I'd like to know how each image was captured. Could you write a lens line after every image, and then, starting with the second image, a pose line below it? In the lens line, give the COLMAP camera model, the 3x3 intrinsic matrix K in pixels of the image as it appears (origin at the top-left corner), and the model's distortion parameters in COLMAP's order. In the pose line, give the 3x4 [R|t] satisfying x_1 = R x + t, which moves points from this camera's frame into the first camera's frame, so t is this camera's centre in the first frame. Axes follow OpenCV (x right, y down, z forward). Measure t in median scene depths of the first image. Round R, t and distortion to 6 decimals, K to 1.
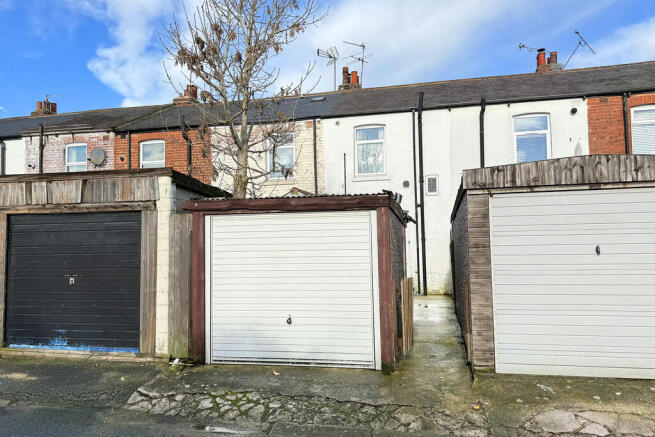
lens RADIAL K [[482.3, 0, 327.9], [0, 482.3, 219.2], [0, 0, 1]] dist [0.014114, 0.000588]
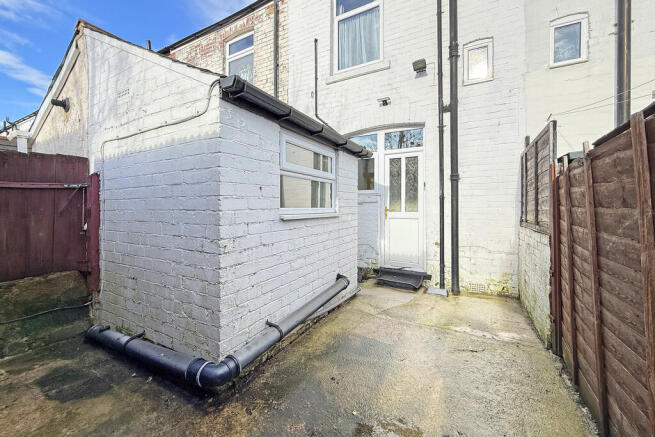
lens RADIAL K [[257.5, 0, 328.6], [0, 257.5, 205.9], [0, 0, 1]] dist [0.001876, 0.000103]
pose [[0.967678, 0.015458, -0.251717, 0.140454], [0.000761, 0.997936, 0.064208, 0.053035], [0.252190, -0.062324, 0.965669, 0.713245]]
